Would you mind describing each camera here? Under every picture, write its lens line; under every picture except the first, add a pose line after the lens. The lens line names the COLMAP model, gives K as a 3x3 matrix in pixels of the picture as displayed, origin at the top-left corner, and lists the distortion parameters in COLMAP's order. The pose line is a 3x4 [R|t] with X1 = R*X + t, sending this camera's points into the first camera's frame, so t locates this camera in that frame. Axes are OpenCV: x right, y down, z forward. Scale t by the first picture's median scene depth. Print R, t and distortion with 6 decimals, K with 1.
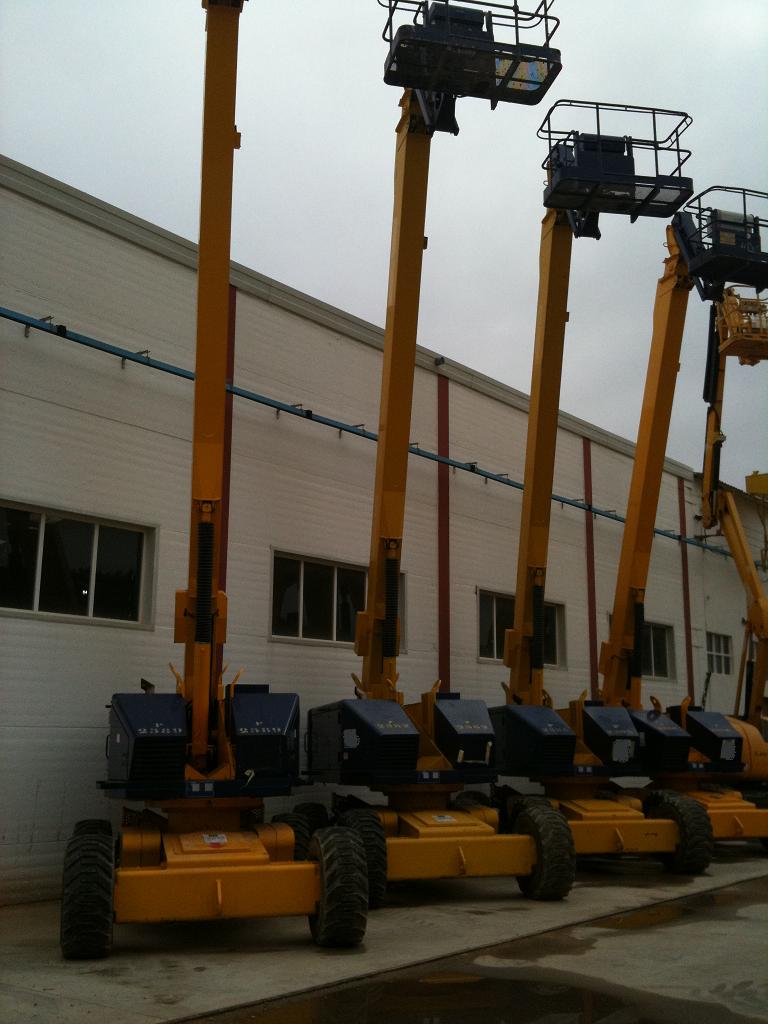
lens RADIAL K [[973.5, 0, 384.0], [0, 973.5, 512.0], [0, 0, 1]] dist [0.068345, -0.205573]
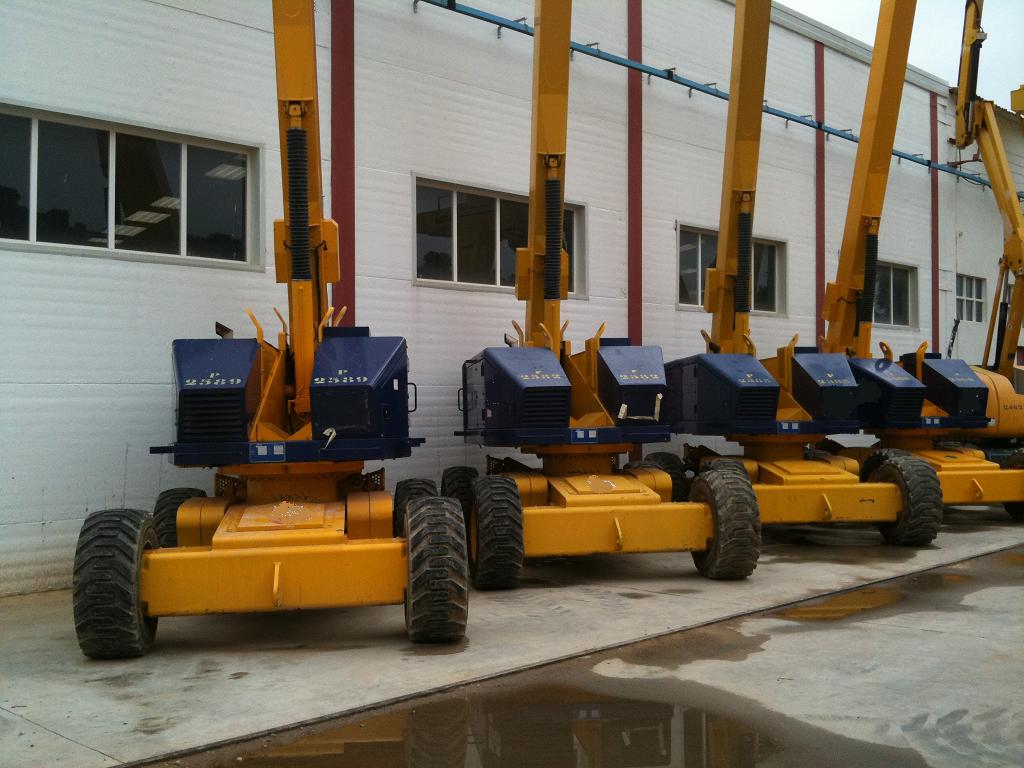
lens RADIAL K [[1081.6, 0, 475.0], [0, 1081.6, 363.0], [0, 0, 1]] dist [0.134468, -0.475071]
pose [[0.994834, -0.016536, -0.100161, 0.046240], [0.035610, 0.980796, 0.191760, 0.031299], [0.095067, -0.194336, 0.976317, 0.108216]]
